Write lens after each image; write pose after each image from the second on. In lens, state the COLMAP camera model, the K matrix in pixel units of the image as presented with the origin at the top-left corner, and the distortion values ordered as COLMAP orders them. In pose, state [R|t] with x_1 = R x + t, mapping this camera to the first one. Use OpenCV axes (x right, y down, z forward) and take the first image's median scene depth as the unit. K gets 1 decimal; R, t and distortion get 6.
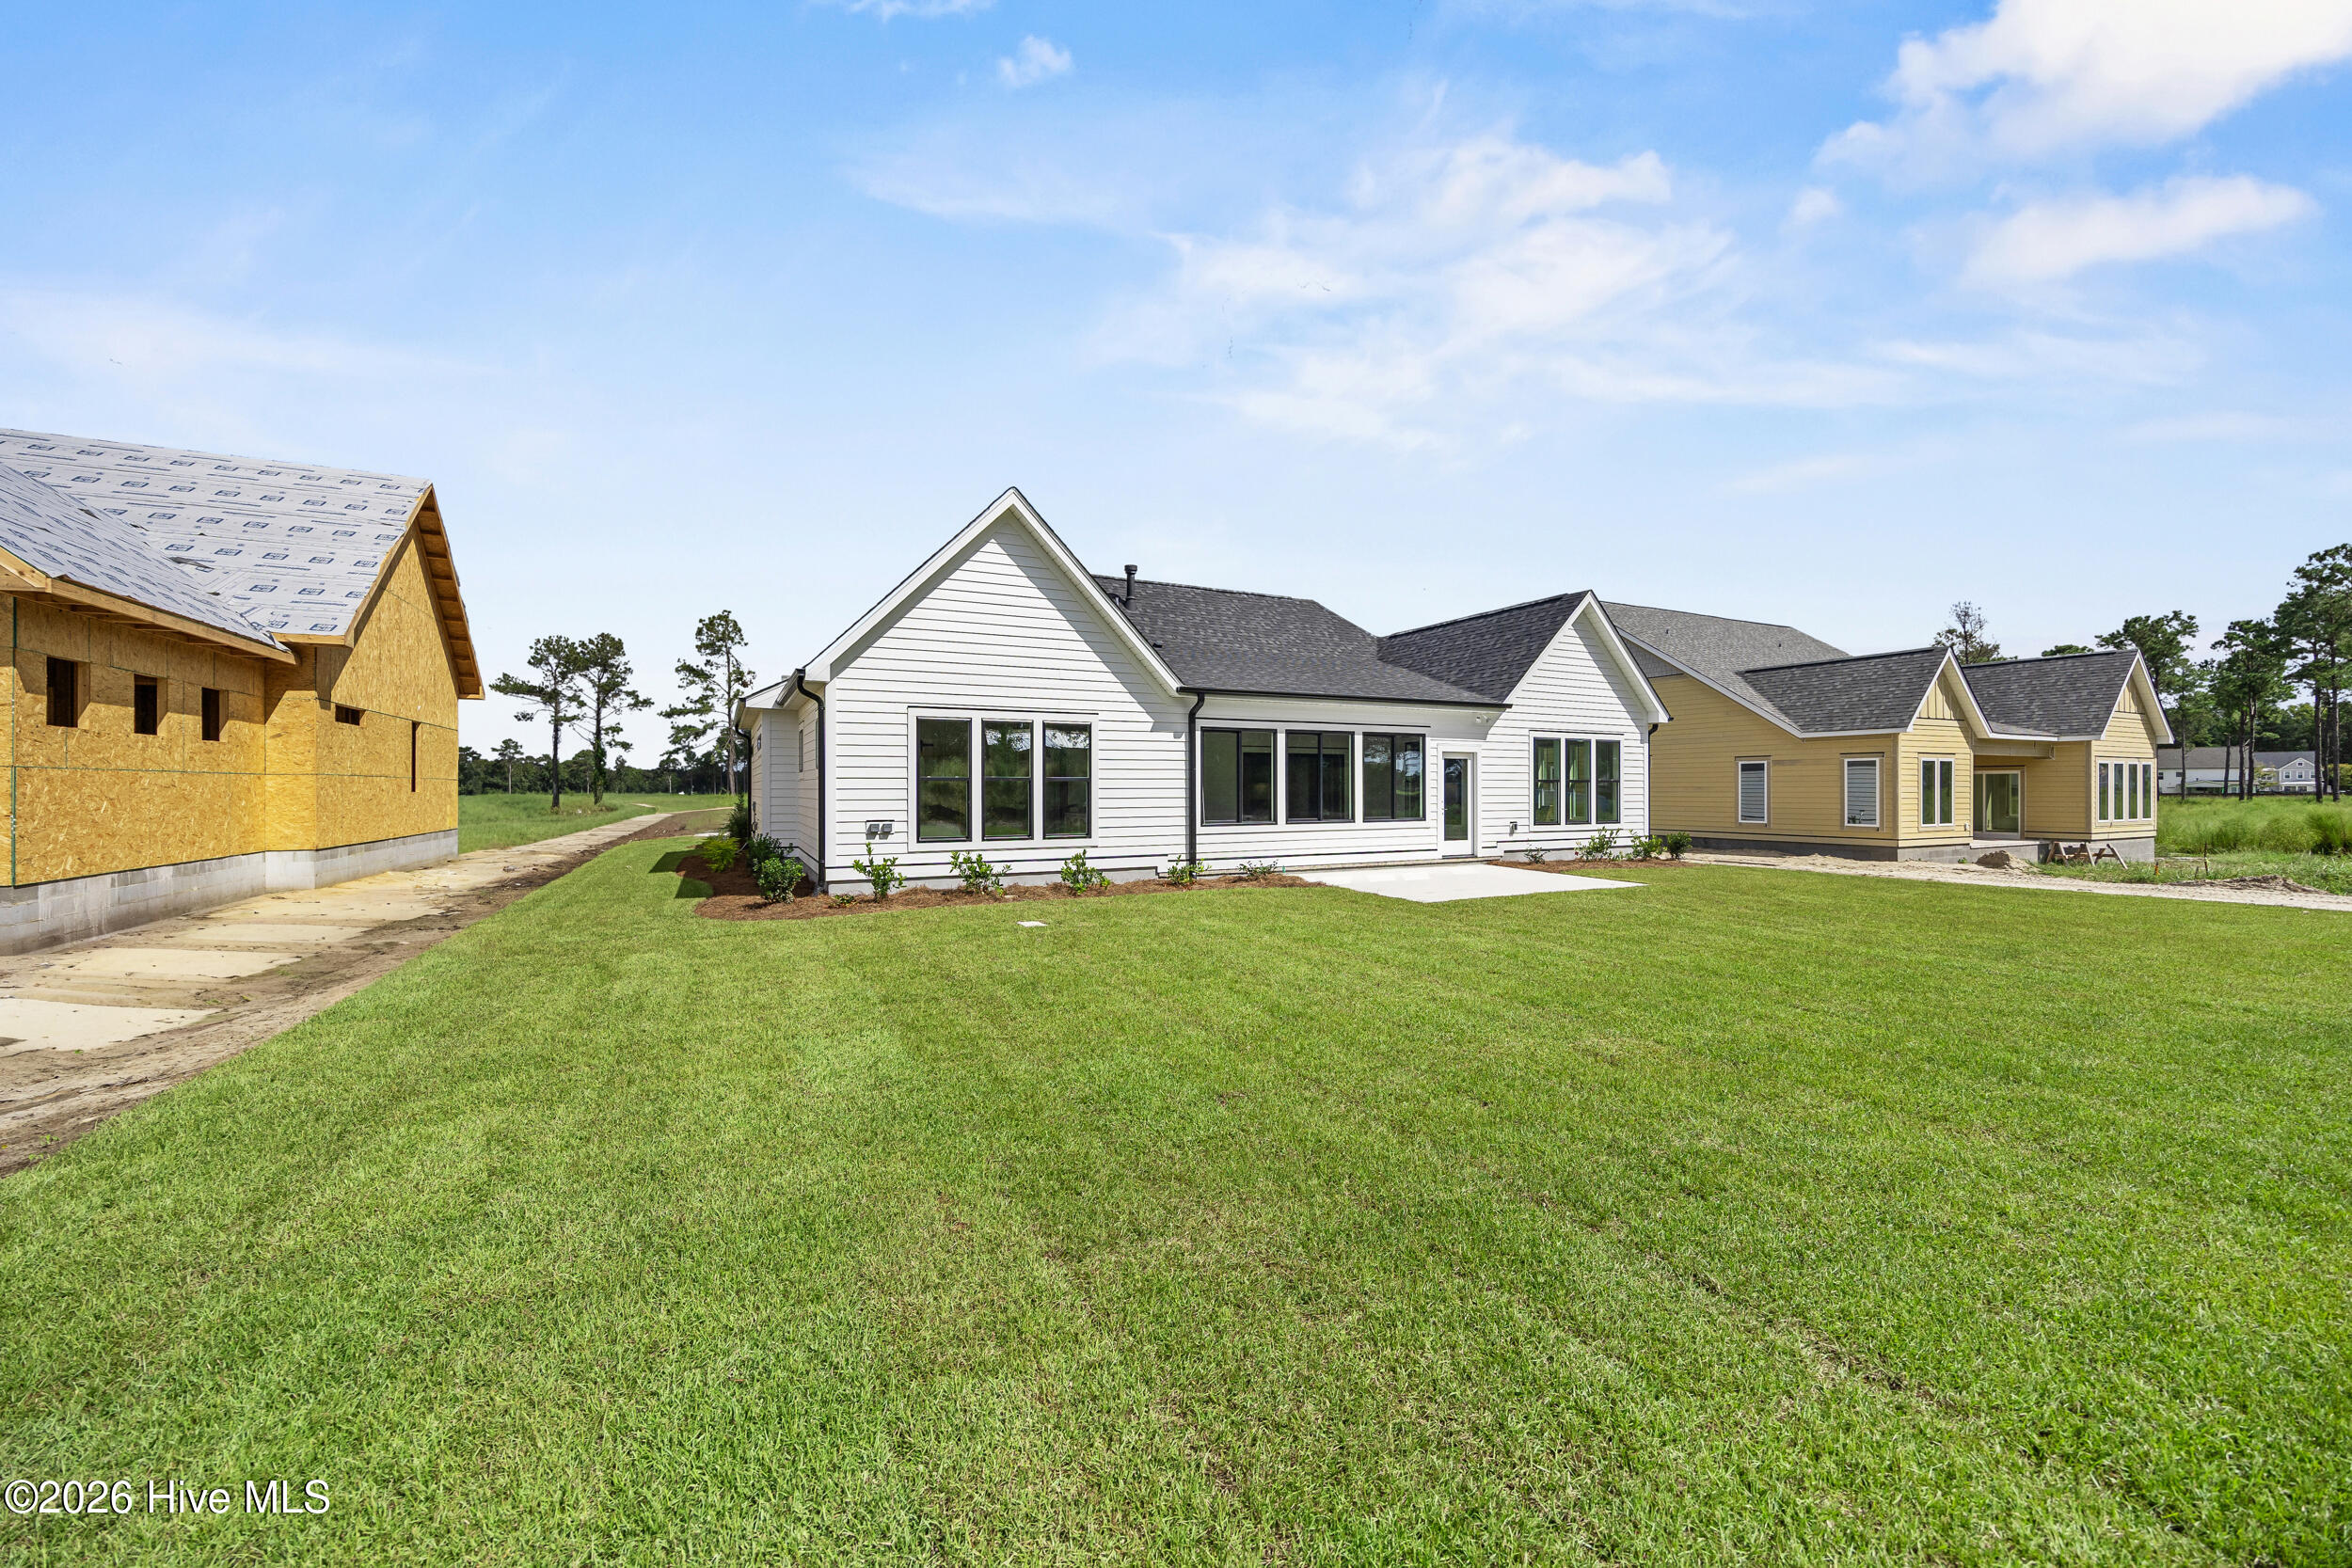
lens RADIAL K [[908.2, 0, 1163.3], [0, 908.2, 788.0], [0, 0, 1]] dist [-0.000063, -0.000317]
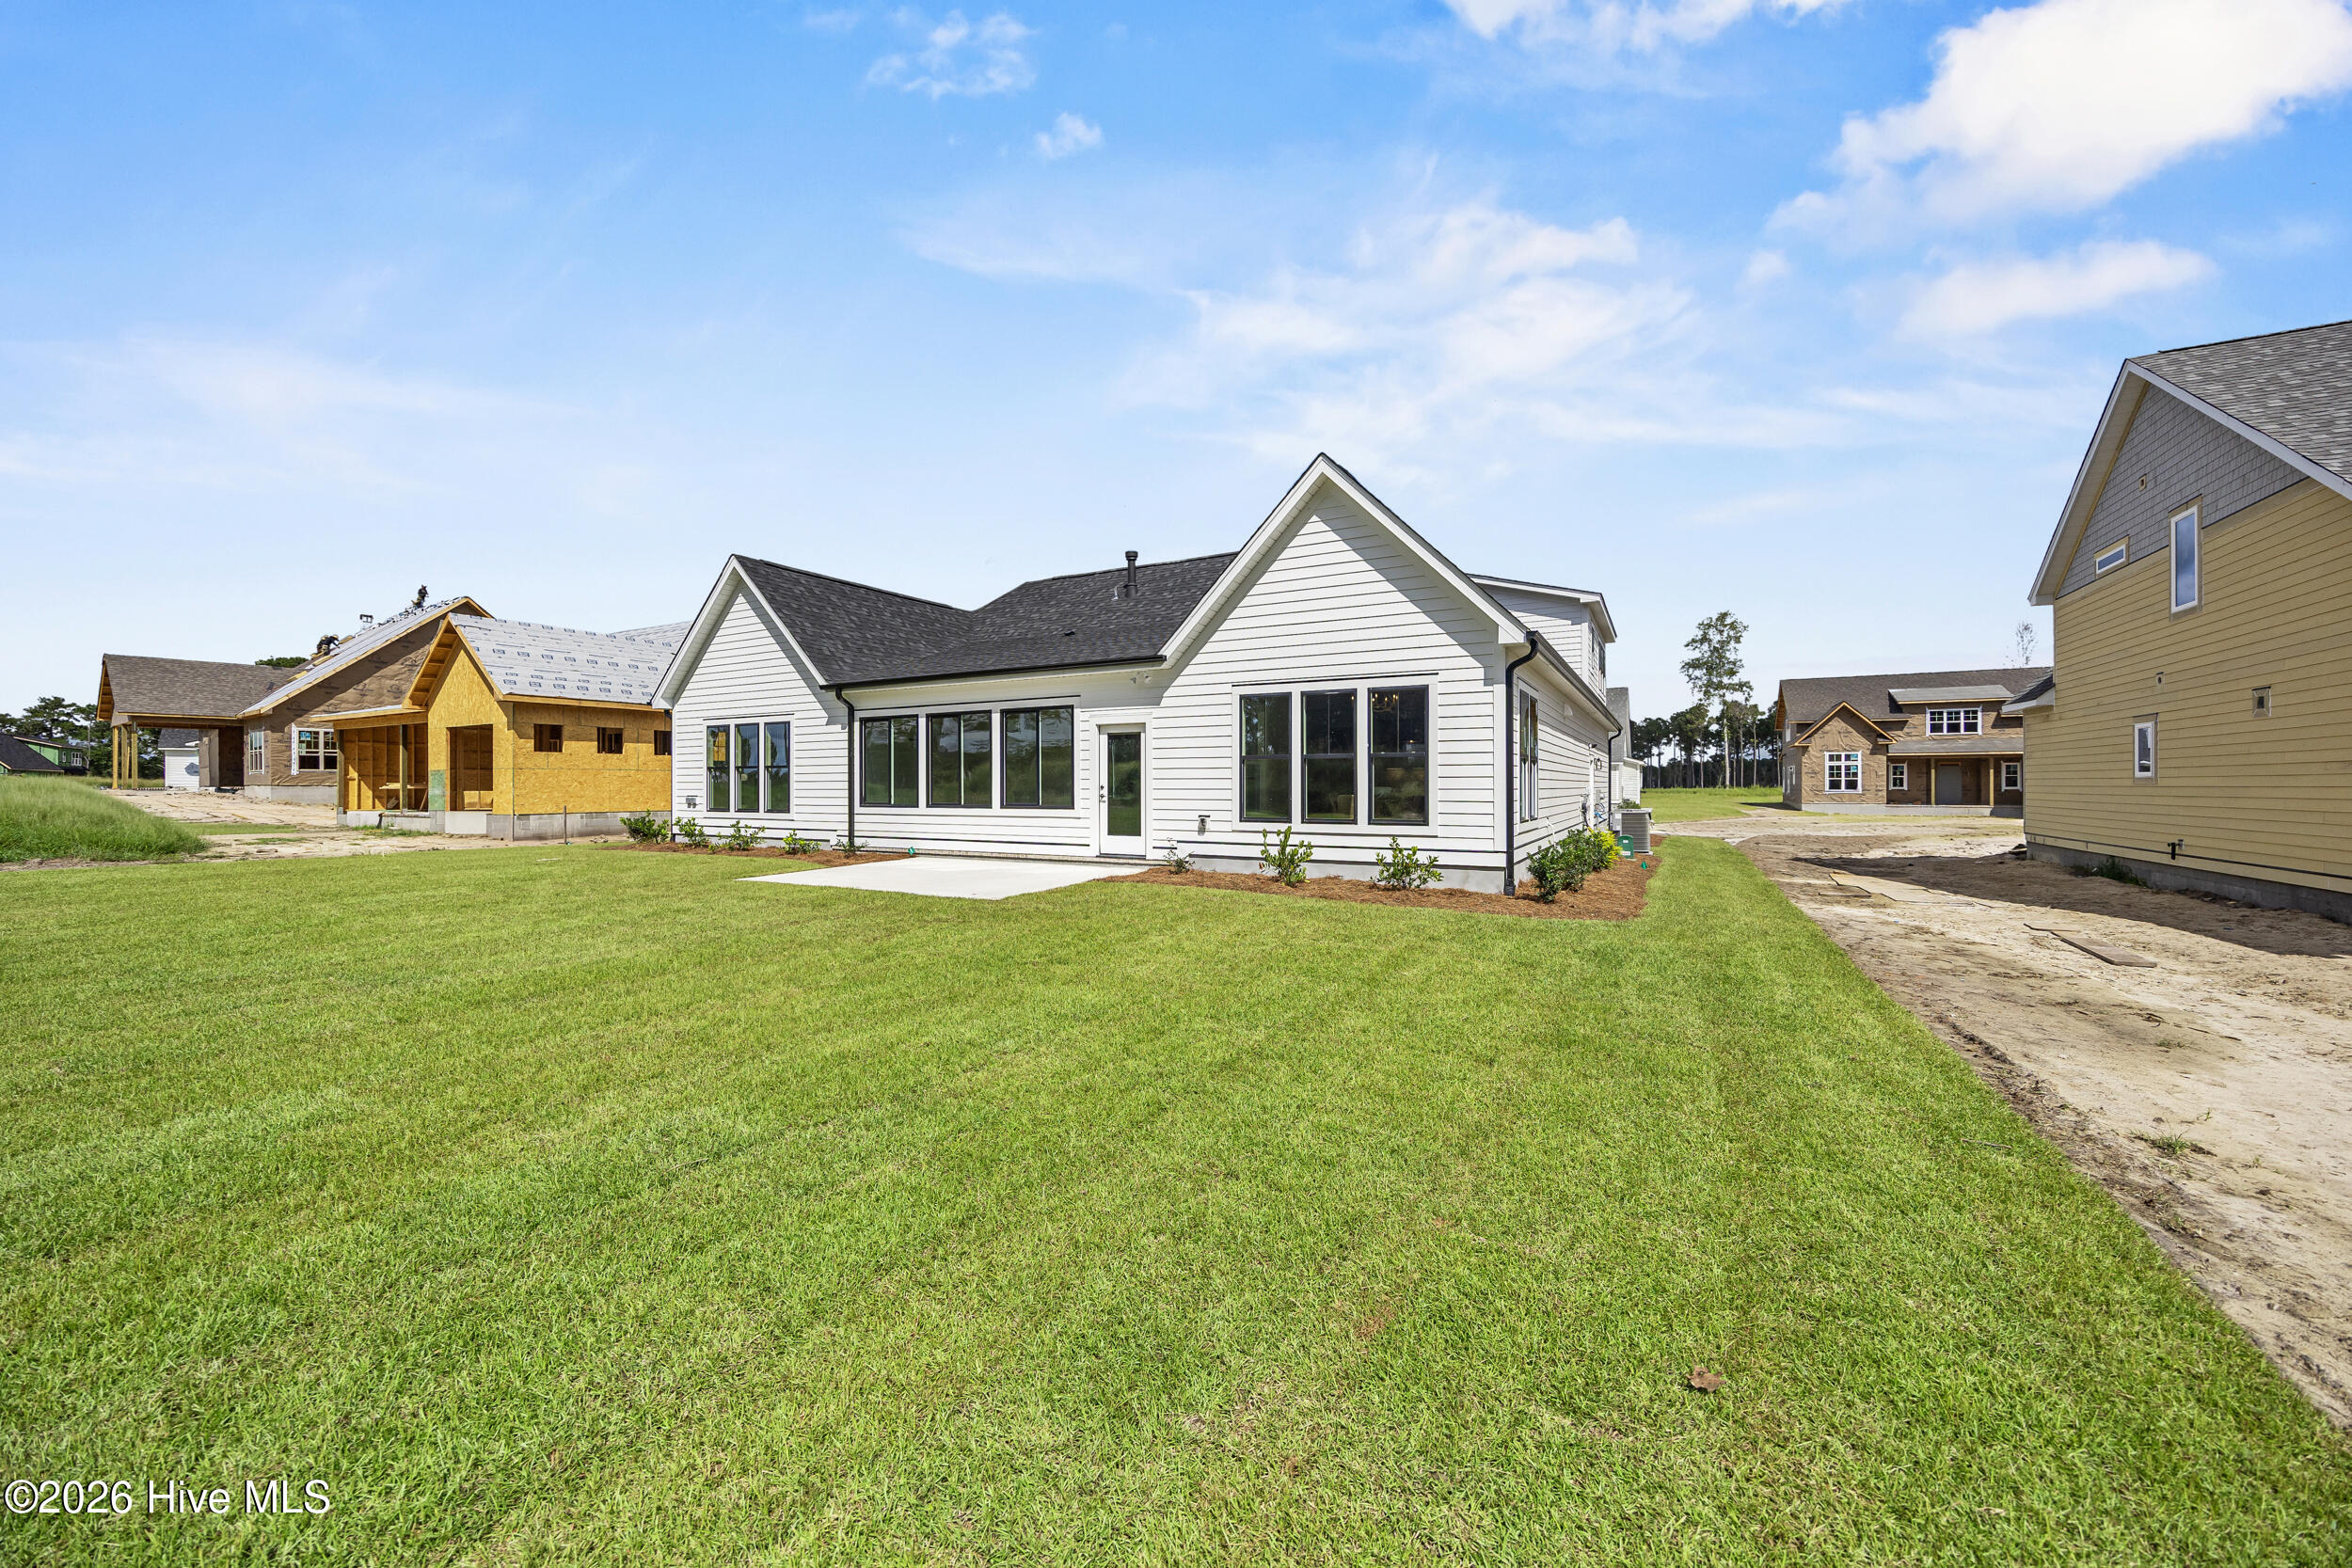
lens RADIAL K [[908.2, 0, 1159.9], [0, 908.2, 789.1], [0, 0, 1]] dist [-0.000063, -0.000317]
pose [[0.543447, 0.009240, -0.839392, 1.026463], [0.007832, 0.999840, 0.016077, 0.004644], [0.839407, -0.015311, 0.543288, 0.613011]]
